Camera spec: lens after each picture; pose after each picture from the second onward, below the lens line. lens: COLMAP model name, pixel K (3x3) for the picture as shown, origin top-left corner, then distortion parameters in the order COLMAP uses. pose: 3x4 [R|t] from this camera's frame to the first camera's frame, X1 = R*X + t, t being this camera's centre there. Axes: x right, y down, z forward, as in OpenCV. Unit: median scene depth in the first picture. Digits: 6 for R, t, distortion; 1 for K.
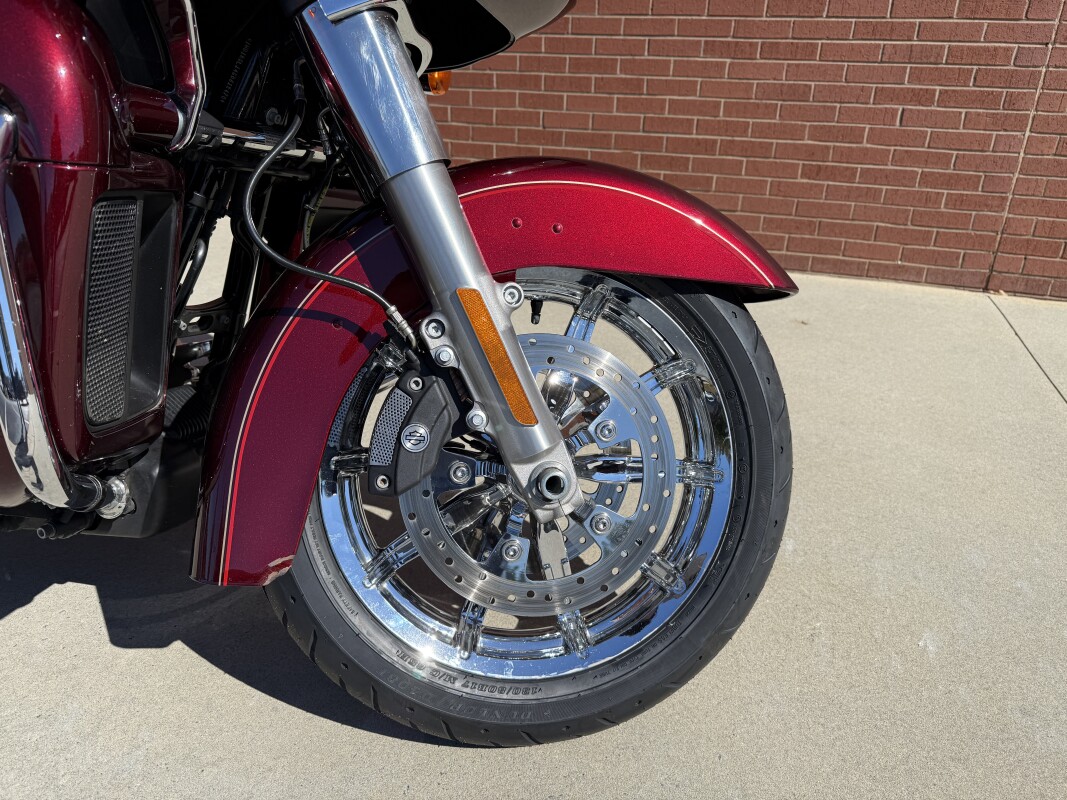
lens RADIAL K [[753.3, 0, 524.0], [0, 753.3, 404.6], [0, 0, 1]] dist [0.039050, -0.046321]
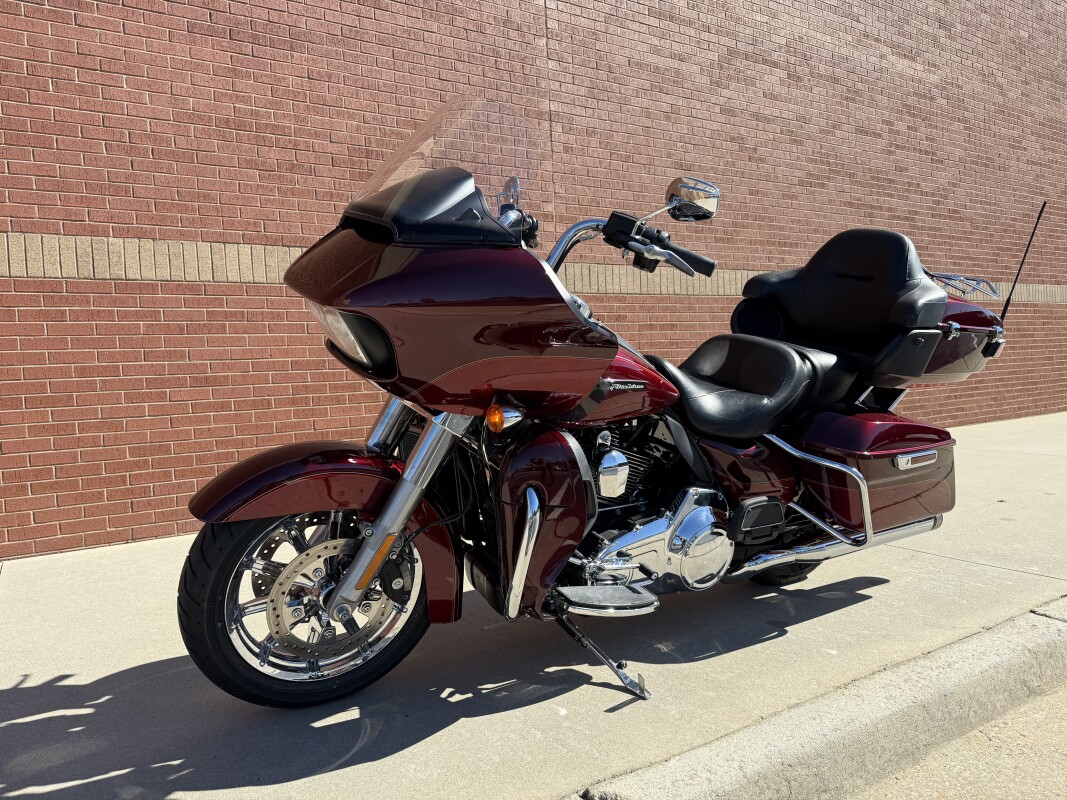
lens RADIAL K [[753.3, 0, 530.3], [0, 753.3, 405.2], [0, 0, 1]] dist [0.039050, -0.046321]
pose [[0.615204, -0.092322, 0.782944, -1.023263], [0.374454, 0.908164, -0.187142, -0.004702], [-0.693764, 0.408307, 0.593277, -0.134800]]
